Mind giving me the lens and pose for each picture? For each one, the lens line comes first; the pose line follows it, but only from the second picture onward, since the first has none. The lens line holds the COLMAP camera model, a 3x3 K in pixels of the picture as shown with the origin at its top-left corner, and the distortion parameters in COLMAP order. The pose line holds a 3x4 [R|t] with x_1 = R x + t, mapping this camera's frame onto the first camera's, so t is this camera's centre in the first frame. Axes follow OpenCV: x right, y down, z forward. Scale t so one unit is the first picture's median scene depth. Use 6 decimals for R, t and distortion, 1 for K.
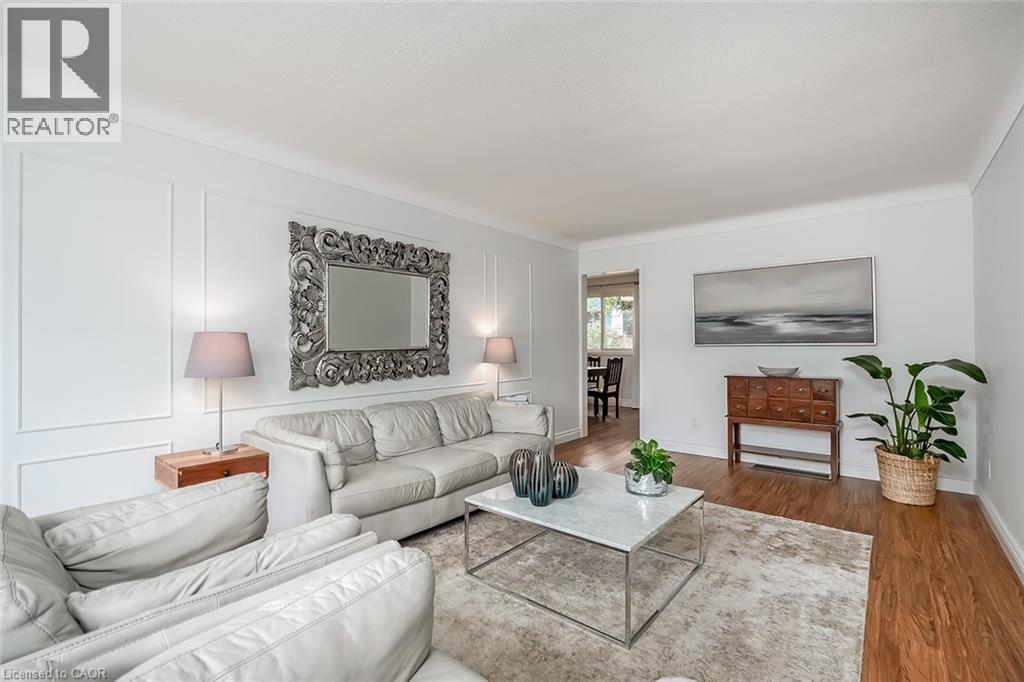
lens RADIAL K [[475.3, 0, 514.5], [0, 475.3, 339.5], [0, 0, 1]] dist [-0.001399, -0.000116]
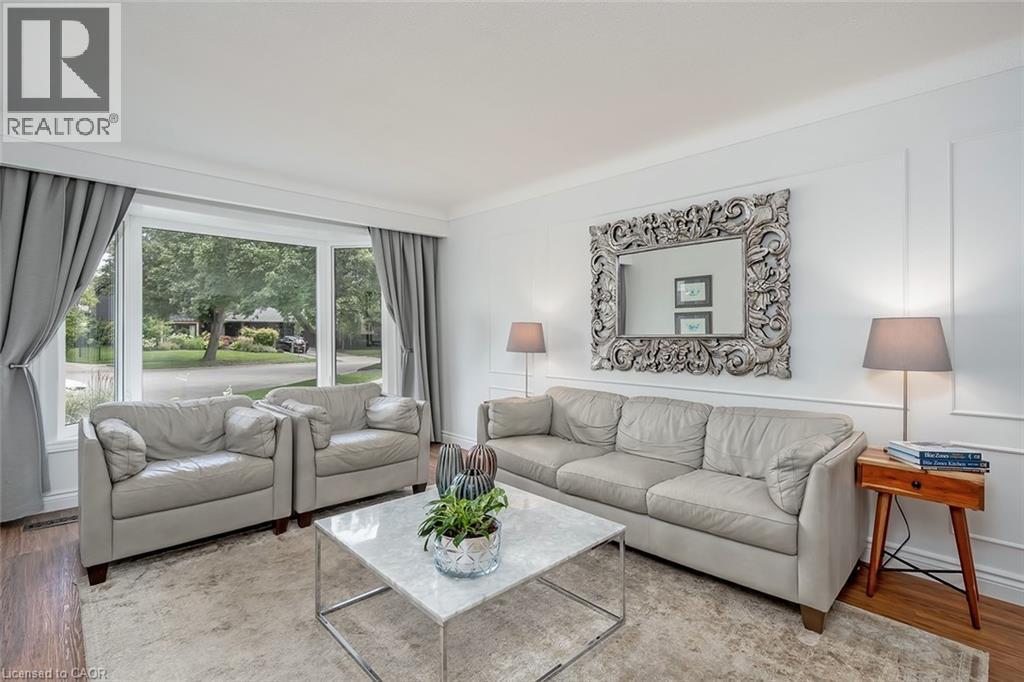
lens RADIAL K [[475.3, 0, 514.5], [0, 475.3, 339.5], [0, 0, 1]] dist [-0.001399, -0.000116]
pose [[-0.125308, 0.016767, -0.991976, 0.578661], [0.010365, 0.999825, 0.015590, 0.008641], [0.992064, -0.008328, -0.125460, 0.758918]]
